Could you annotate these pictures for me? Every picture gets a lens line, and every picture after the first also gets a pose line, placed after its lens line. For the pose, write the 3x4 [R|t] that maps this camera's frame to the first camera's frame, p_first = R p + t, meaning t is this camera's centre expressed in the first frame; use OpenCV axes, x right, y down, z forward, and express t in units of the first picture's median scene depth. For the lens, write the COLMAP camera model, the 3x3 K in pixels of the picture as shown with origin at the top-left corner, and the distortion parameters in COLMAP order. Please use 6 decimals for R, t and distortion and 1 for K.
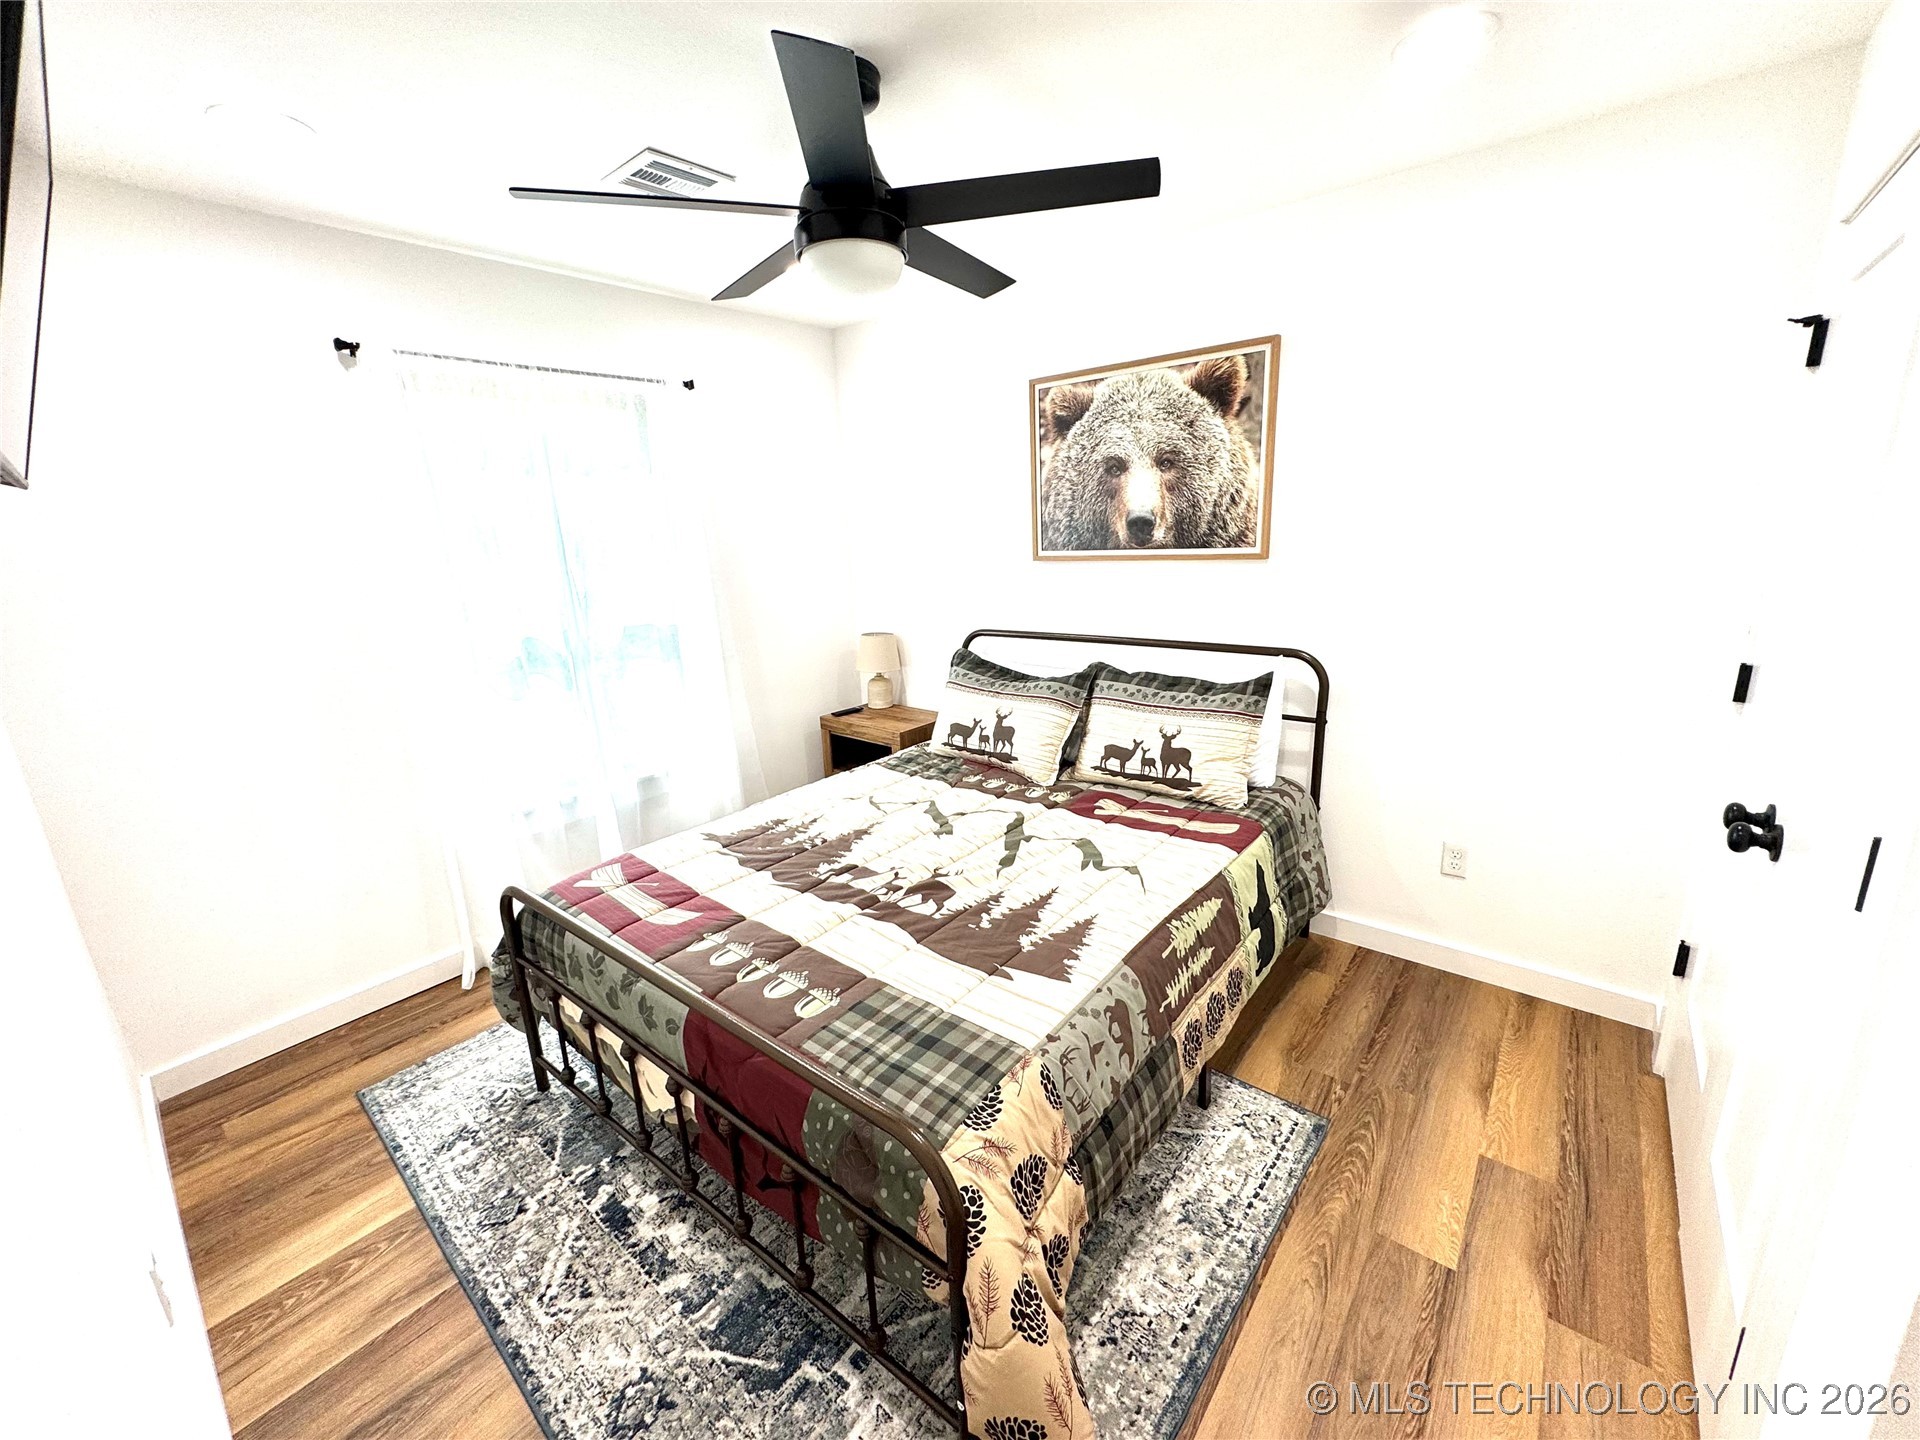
lens RADIAL K [[766.4, 0, 958.1], [0, 766.4, 725.2], [0, 0, 1]] dist [-0.003631, 0.000734]
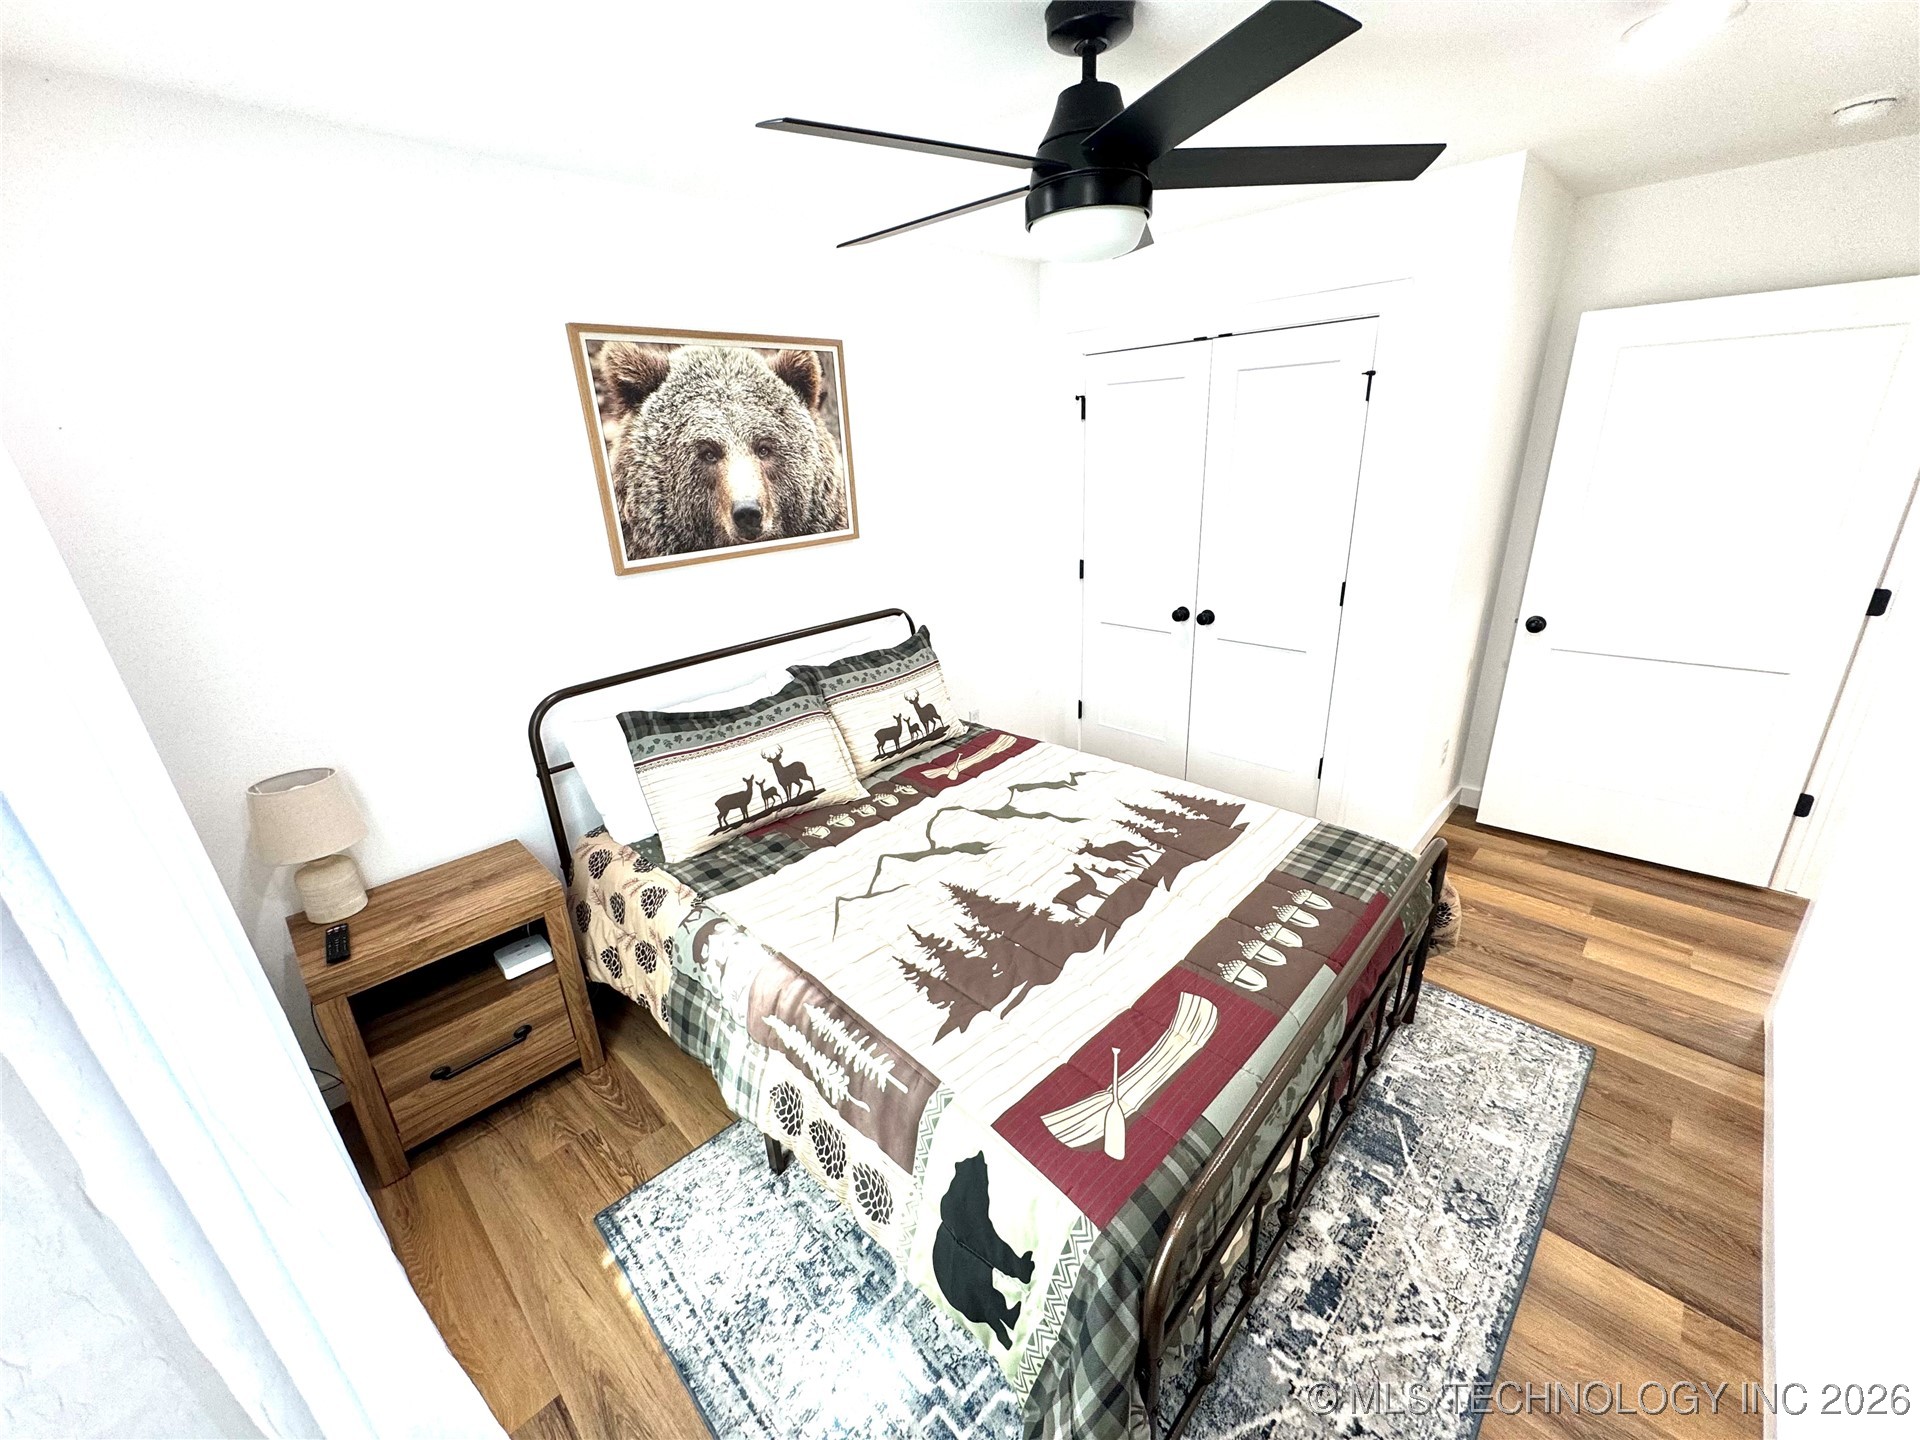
lens RADIAL K [[766.4, 0, 963.1], [0, 766.4, 723.1], [0, 0, 1]] dist [-0.003631, 0.000734]
pose [[0.078301, -0.309979, 0.947513, -0.841470], [0.293854, 0.915382, 0.275184, -0.257947], [-0.952638, 0.256883, 0.162764, 0.812931]]
